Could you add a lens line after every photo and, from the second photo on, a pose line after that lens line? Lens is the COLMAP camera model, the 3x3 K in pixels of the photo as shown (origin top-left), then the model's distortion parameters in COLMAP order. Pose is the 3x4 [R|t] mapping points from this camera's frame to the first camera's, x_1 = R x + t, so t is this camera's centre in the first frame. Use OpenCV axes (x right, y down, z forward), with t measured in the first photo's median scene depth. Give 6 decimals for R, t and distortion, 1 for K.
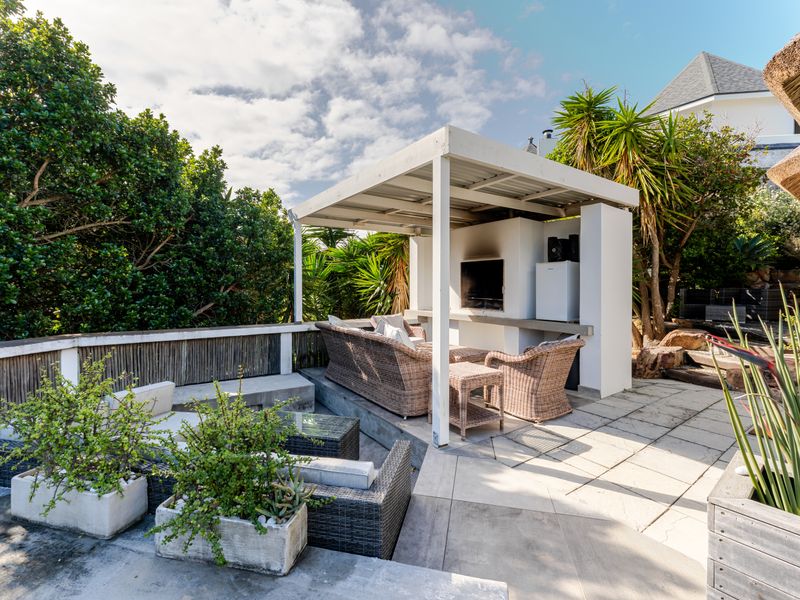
lens RADIAL K [[361.8, 0, 406.9], [0, 361.8, 283.7], [0, 0, 1]] dist [0.005676, -0.000891]
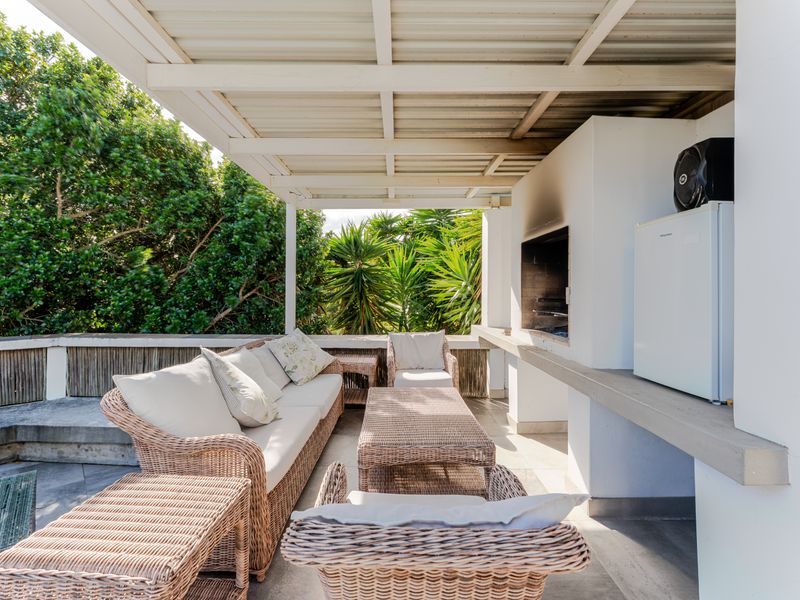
lens RADIAL K [[361.8, 0, 390.5], [0, 361.8, 282.9], [0, 0, 1]] dist [0.005676, -0.000891]
pose [[0.799740, -0.015197, -0.600154, 0.357692], [0.005673, 0.999826, -0.017758, 0.009307], [0.600320, 0.010797, 0.799687, 0.521375]]
